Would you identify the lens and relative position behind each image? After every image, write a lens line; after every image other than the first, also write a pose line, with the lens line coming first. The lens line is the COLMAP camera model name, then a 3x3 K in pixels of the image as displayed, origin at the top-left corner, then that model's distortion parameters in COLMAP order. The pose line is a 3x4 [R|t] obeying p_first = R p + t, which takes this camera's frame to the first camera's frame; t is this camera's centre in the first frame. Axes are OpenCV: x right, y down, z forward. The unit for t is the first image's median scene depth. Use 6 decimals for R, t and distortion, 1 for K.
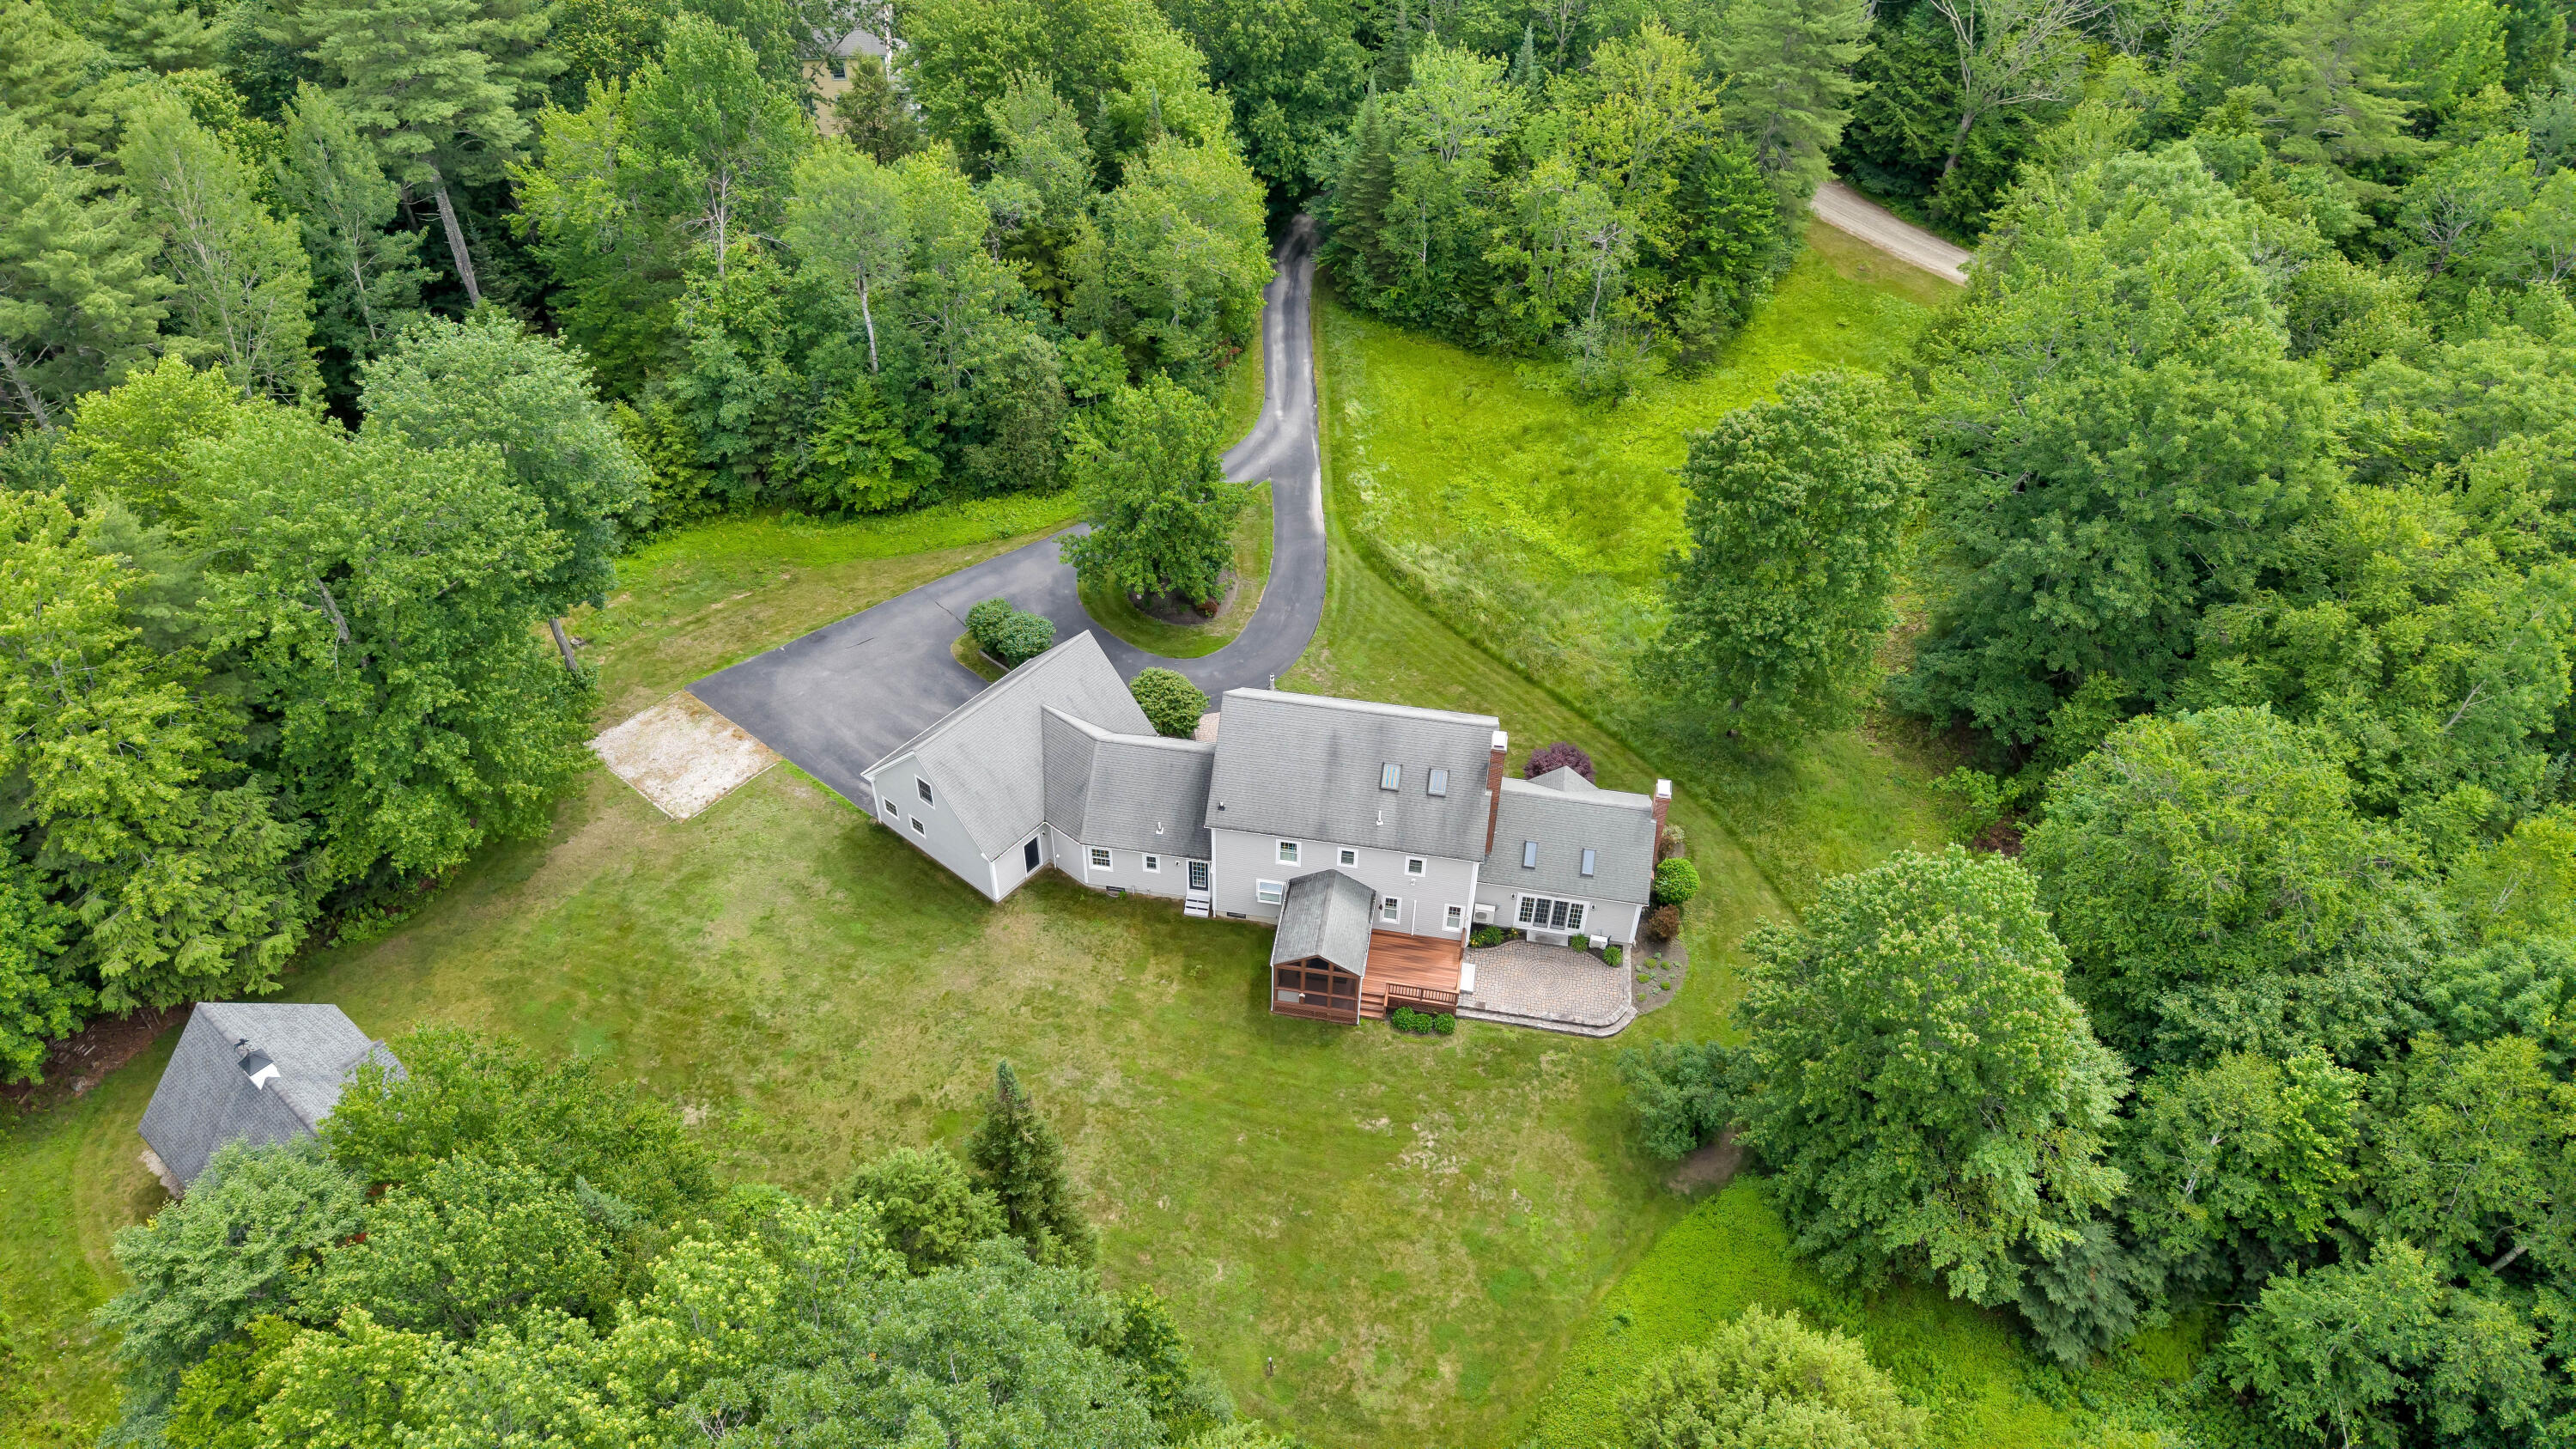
lens RADIAL K [[1728.2, 0, 1288.2], [0, 1728.2, 731.2], [0, 0, 1]] dist [0.067118, -0.101792]
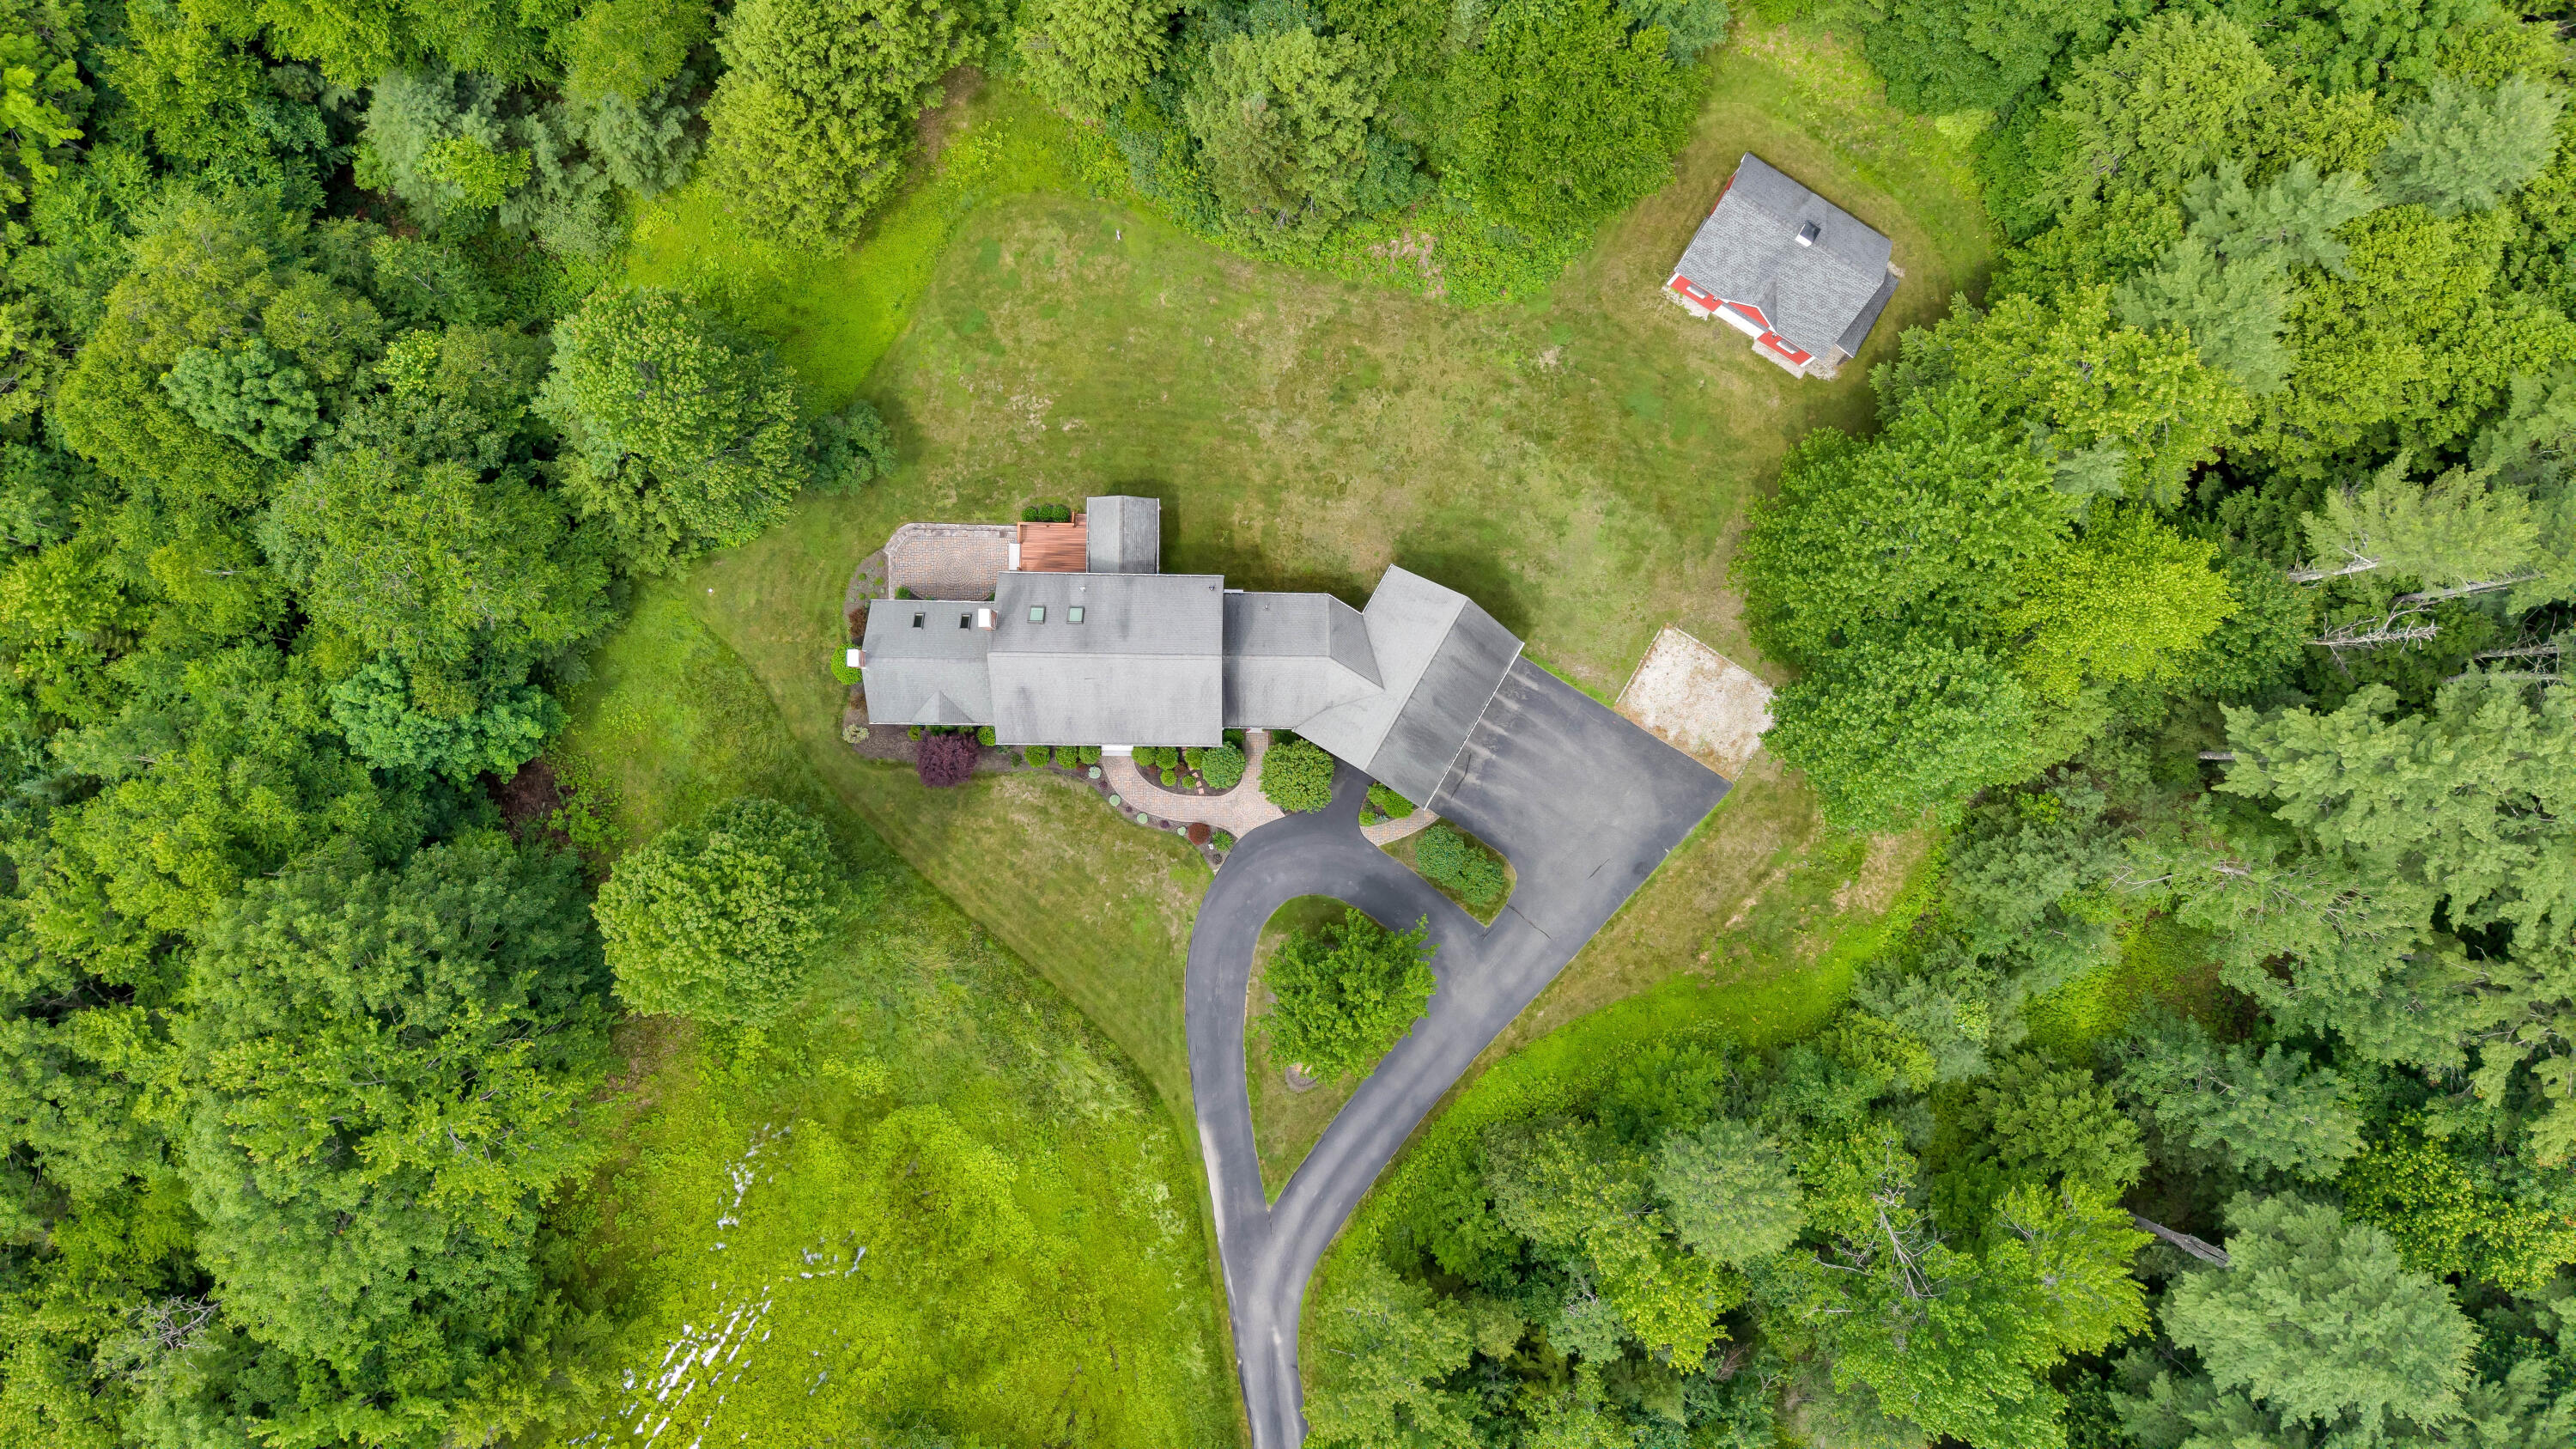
lens RADIAL K [[1728.2, 0, 1288.2], [0, 1728.2, 731.2], [0, 0, 1]] dist [0.067118, -0.101792]
pose [[-0.988368, 0.143778, -0.049570, -0.015995], [-0.133134, -0.660403, 0.739015, -0.911461], [0.073518, 0.737018, 0.671863, 0.231624]]
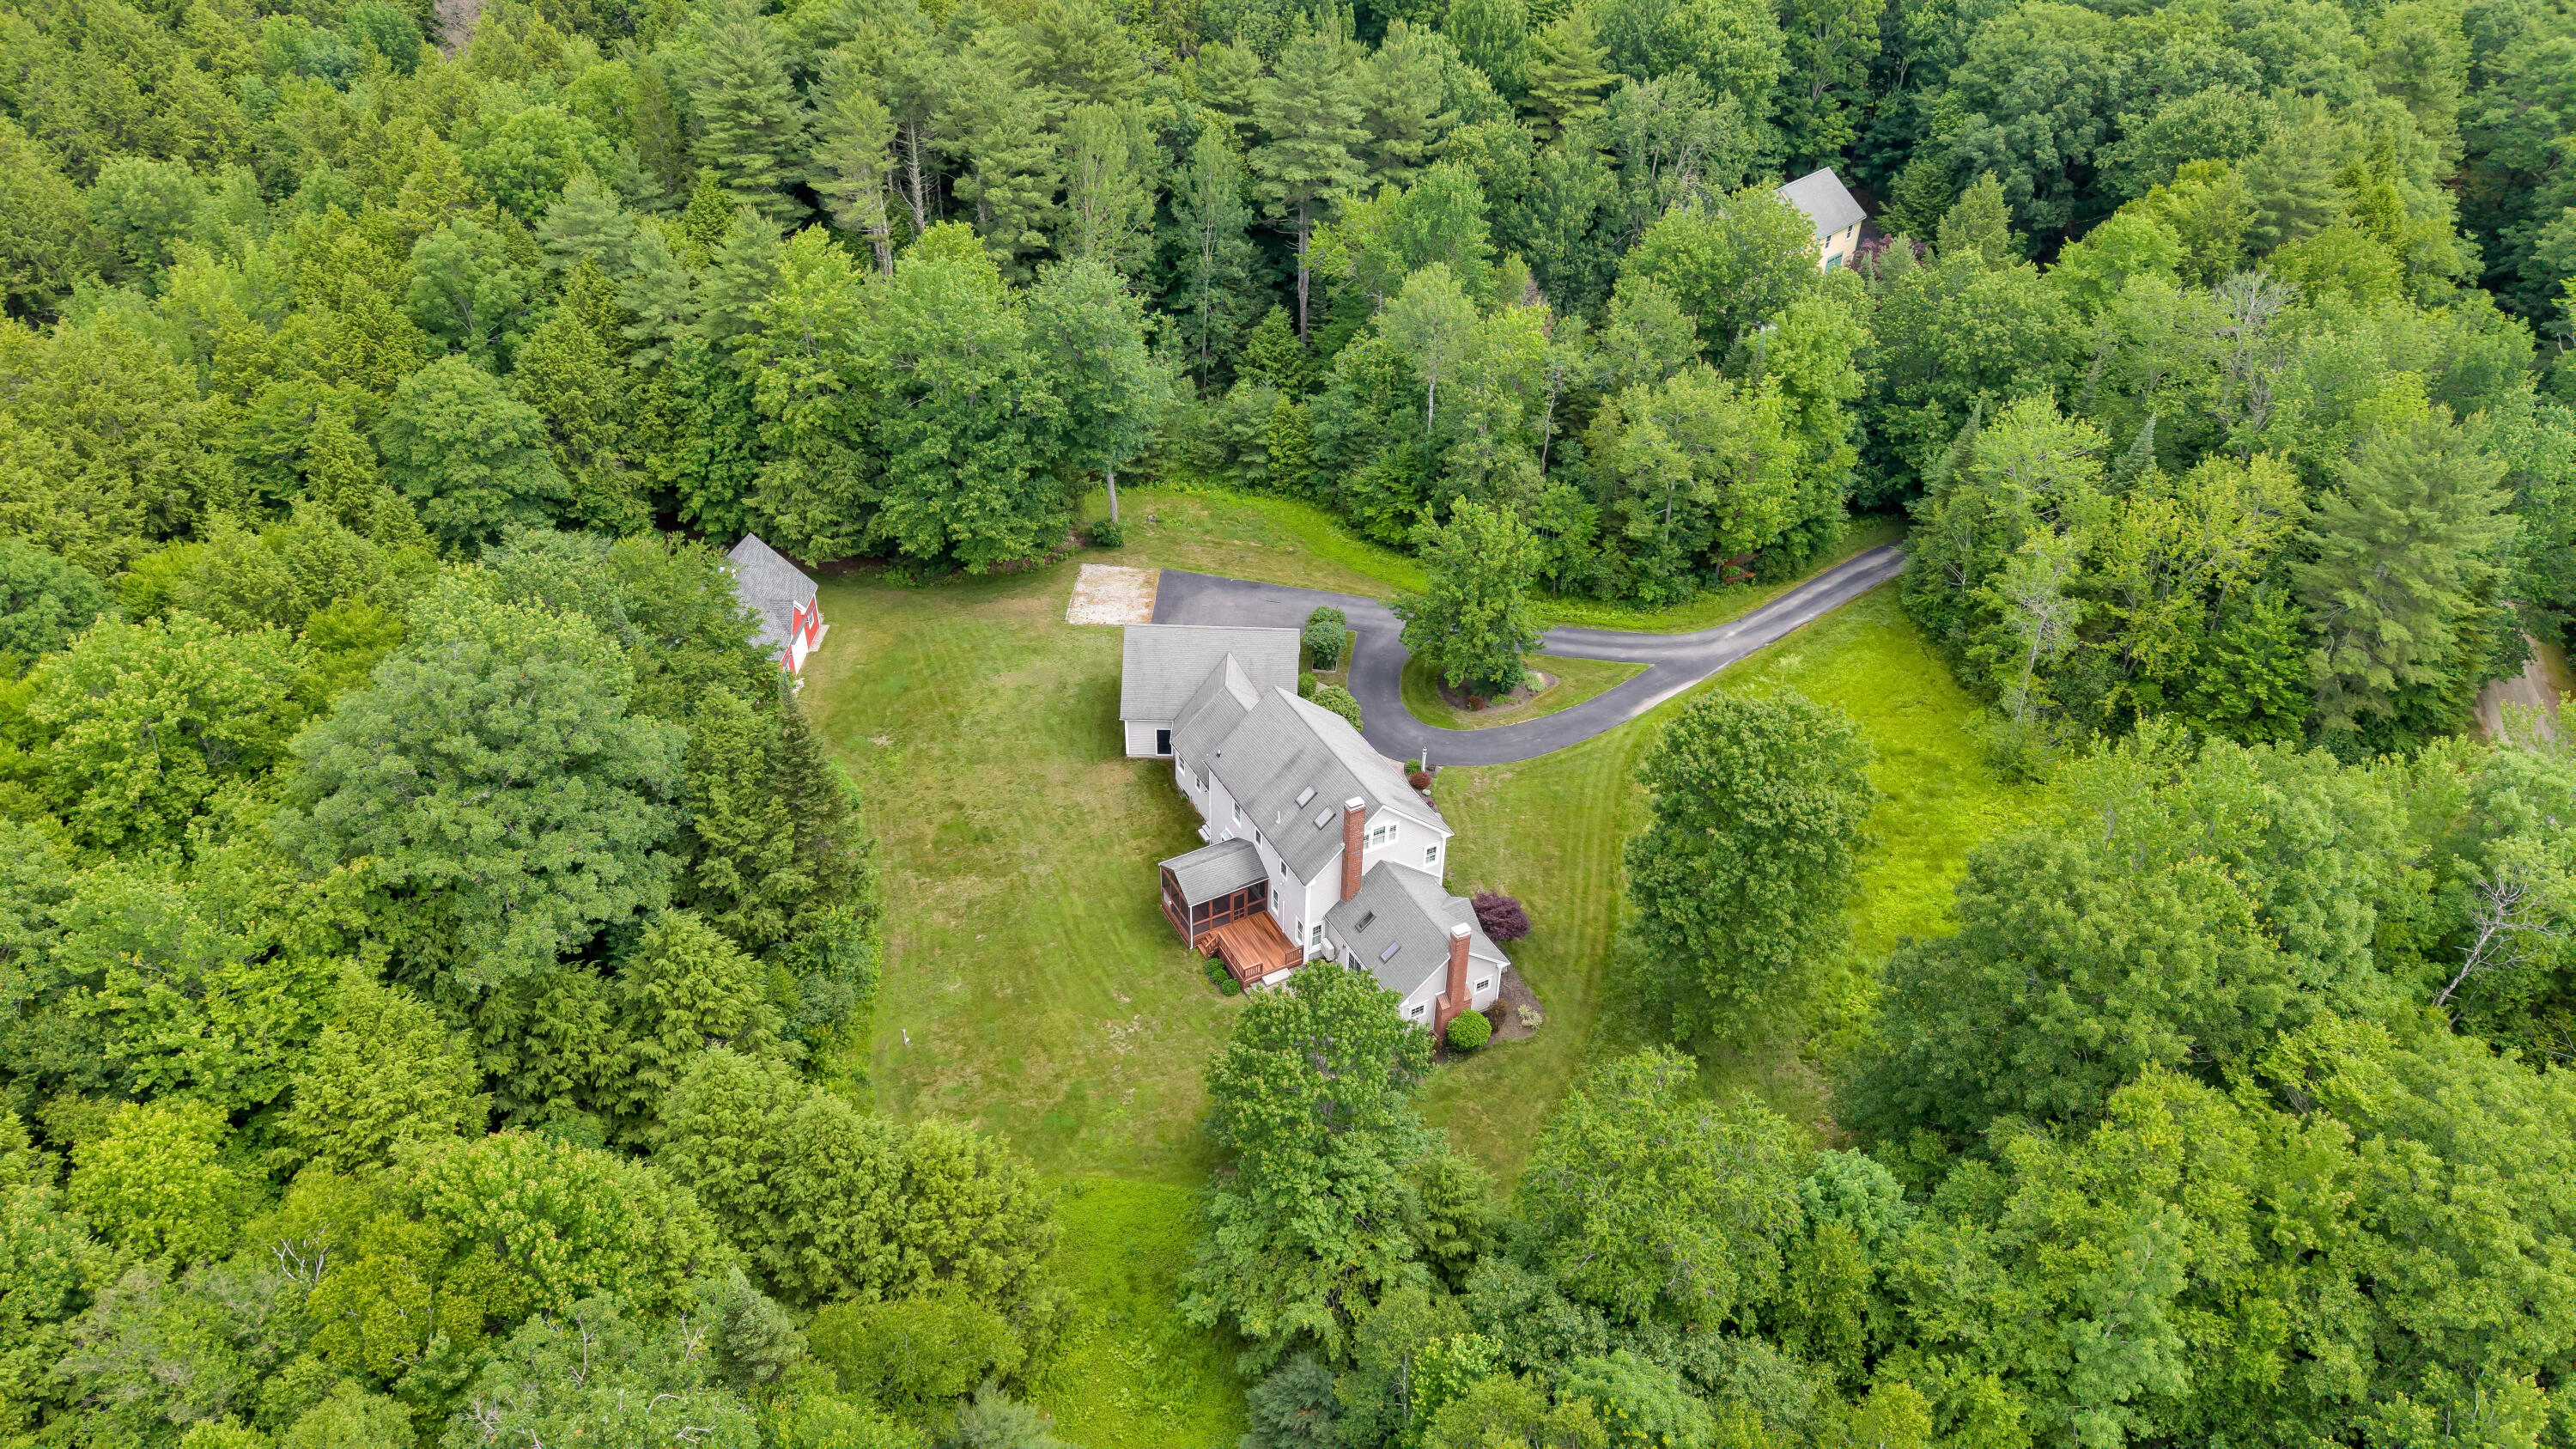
lens RADIAL K [[1728.2, 0, 1288.2], [0, 1728.2, 731.2], [0, 0, 1]] dist [0.067118, -0.101792]
pose [[0.605342, 0.463447, -0.647131, 0.795264], [-0.542219, 0.835295, 0.090997, -0.113043], [0.582717, 0.295802, 0.756929, 0.033488]]
